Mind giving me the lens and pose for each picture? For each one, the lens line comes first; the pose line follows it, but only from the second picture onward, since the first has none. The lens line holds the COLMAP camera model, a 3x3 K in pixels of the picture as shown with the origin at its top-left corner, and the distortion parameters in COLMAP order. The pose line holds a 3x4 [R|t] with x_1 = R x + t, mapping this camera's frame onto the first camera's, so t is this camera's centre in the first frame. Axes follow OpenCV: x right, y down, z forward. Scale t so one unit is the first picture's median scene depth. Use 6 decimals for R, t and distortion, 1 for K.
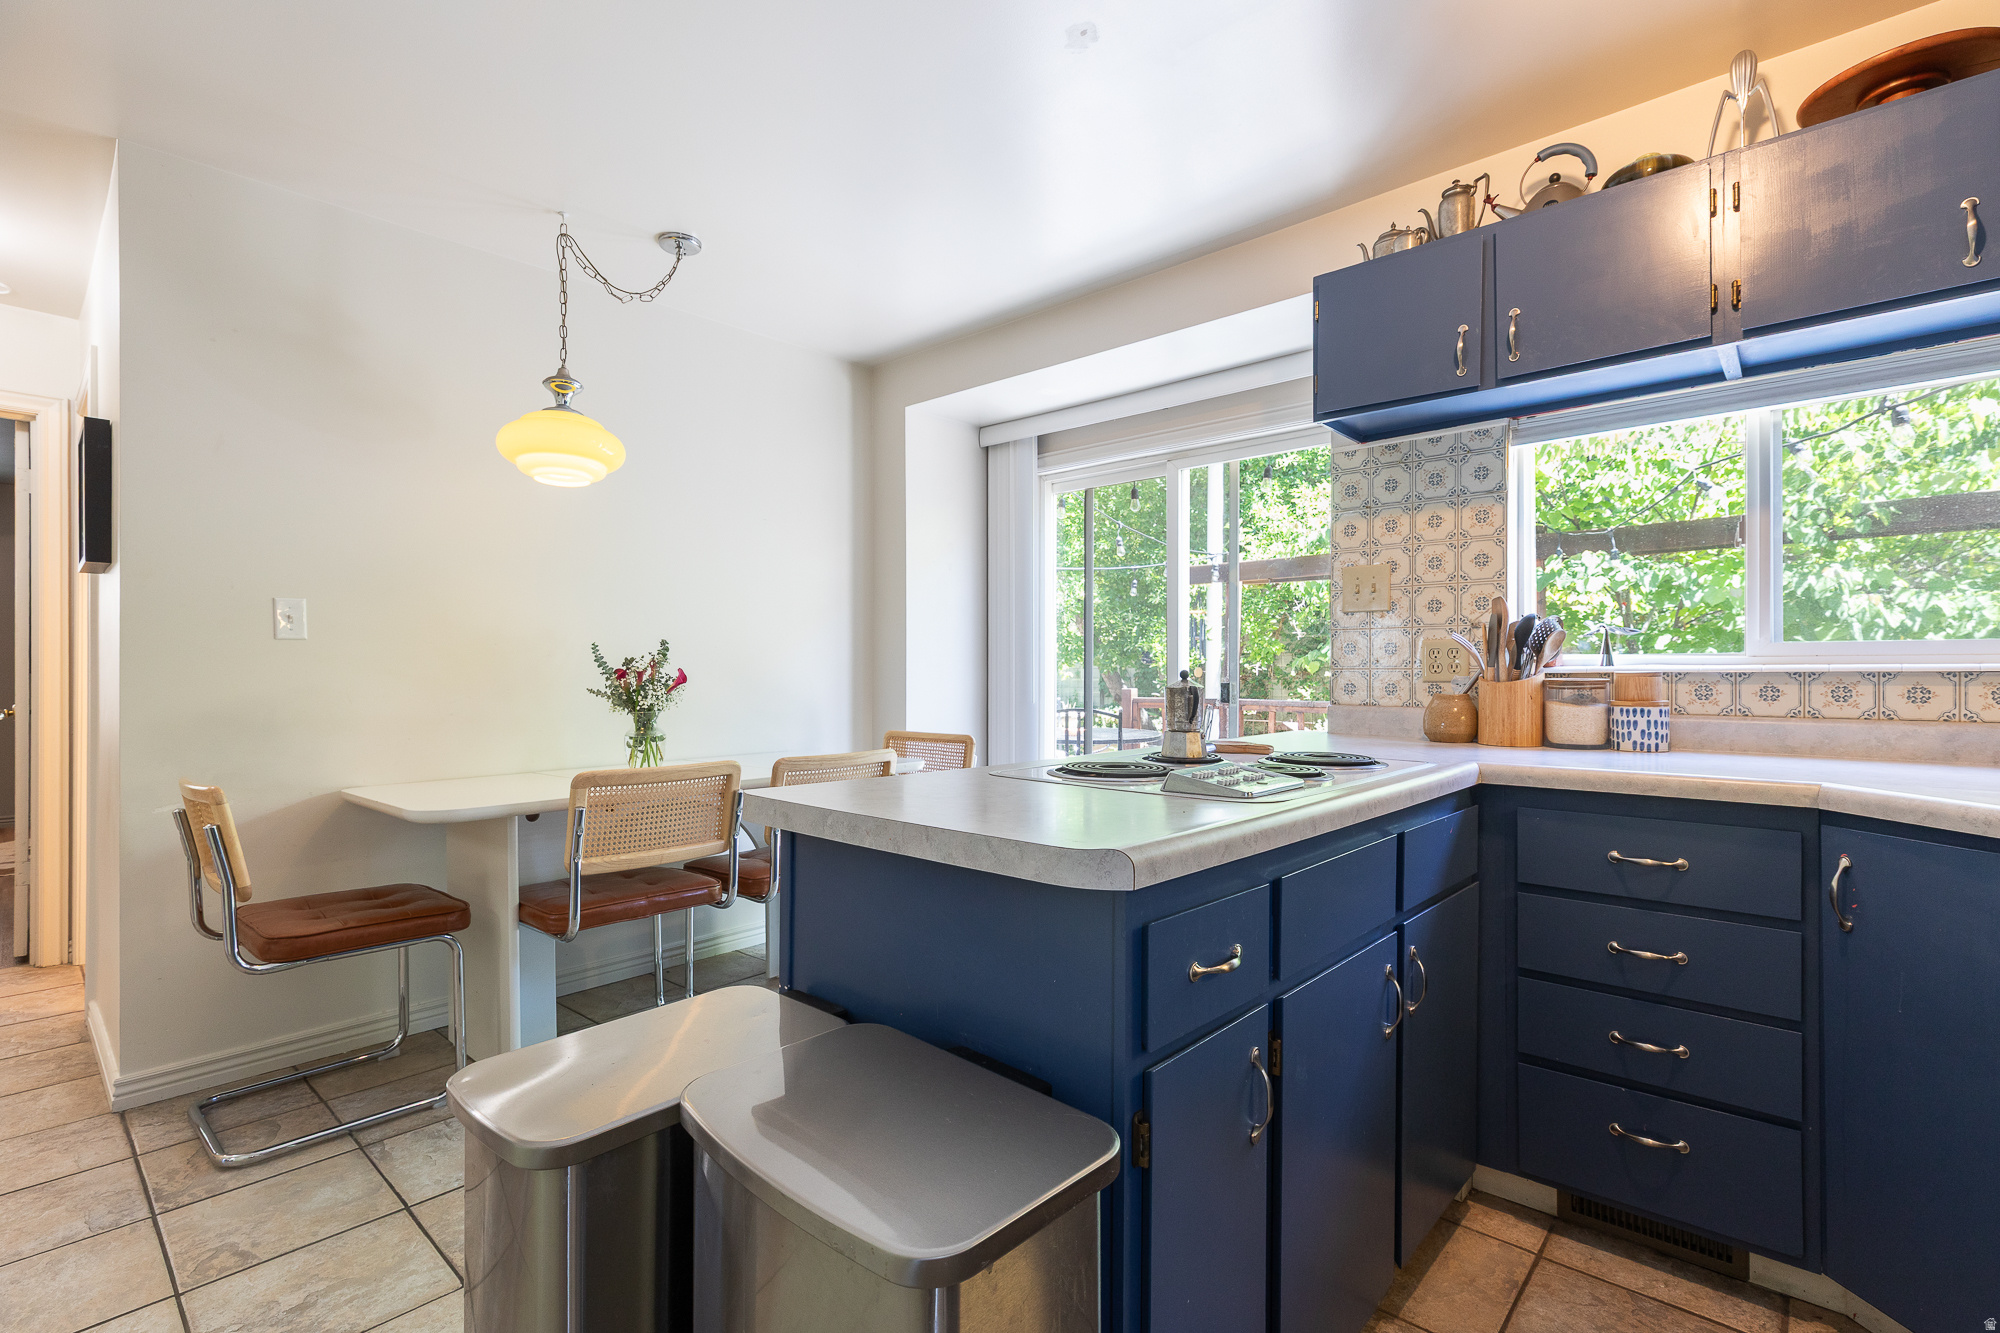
lens RADIAL K [[910.0, 0, 985.5], [0, 910.0, 677.5], [0, 0, 1]] dist [0.010014, 0.000071]
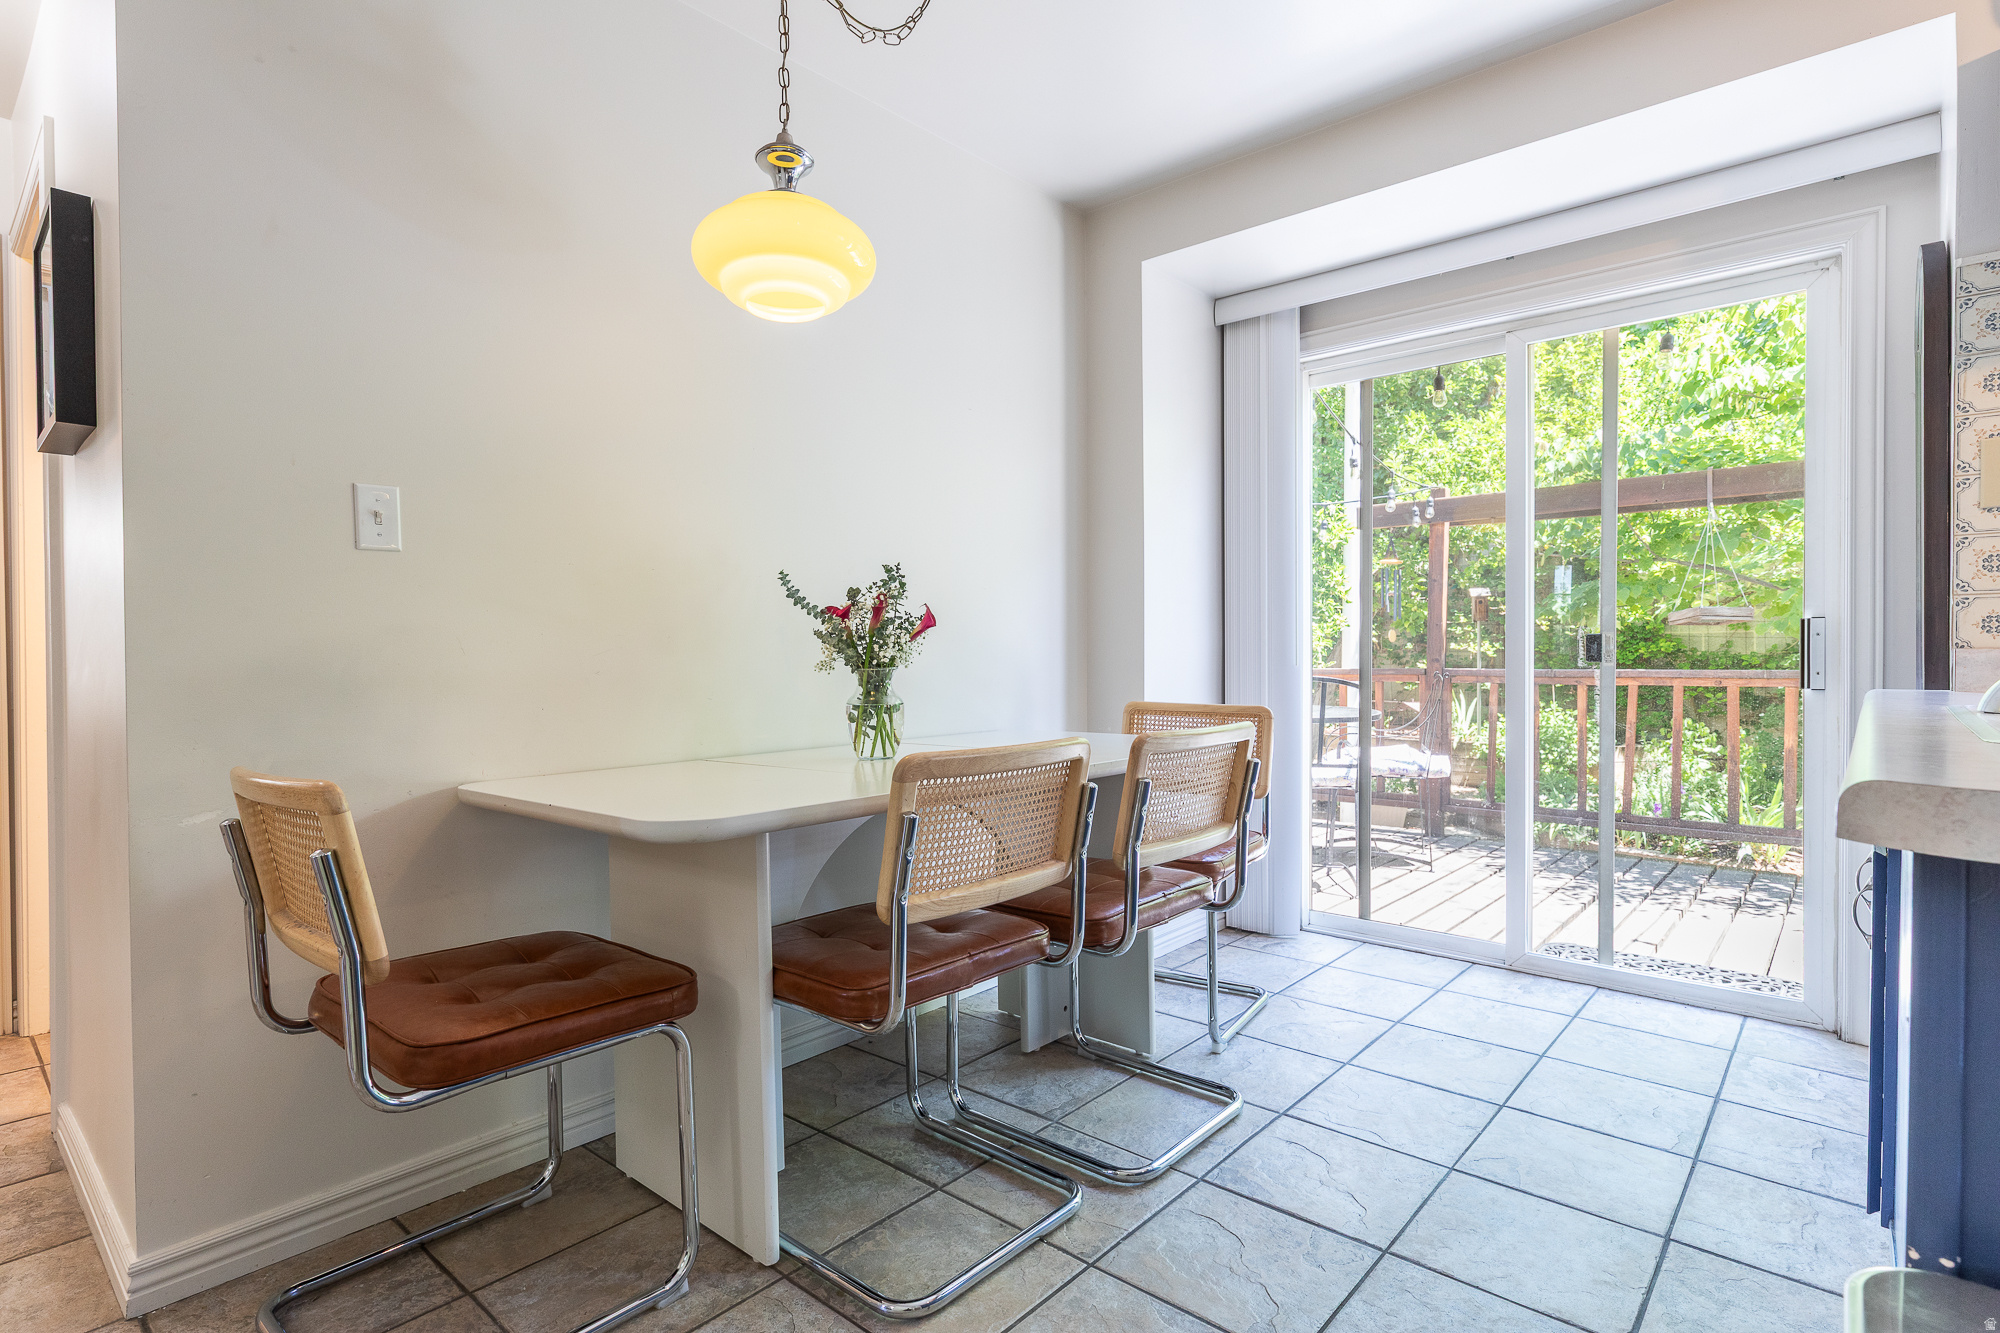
lens RADIAL K [[1014.7, 0, 1009.9], [0, 1014.7, 670.8], [0, 0, 1]] dist [0.000643, 0.002564]
pose [[0.999880, -0.005212, 0.014622, -0.297534], [0.005025, 0.999905, 0.012820, 0.031154], [-0.014688, -0.012745, 0.999811, 0.258504]]
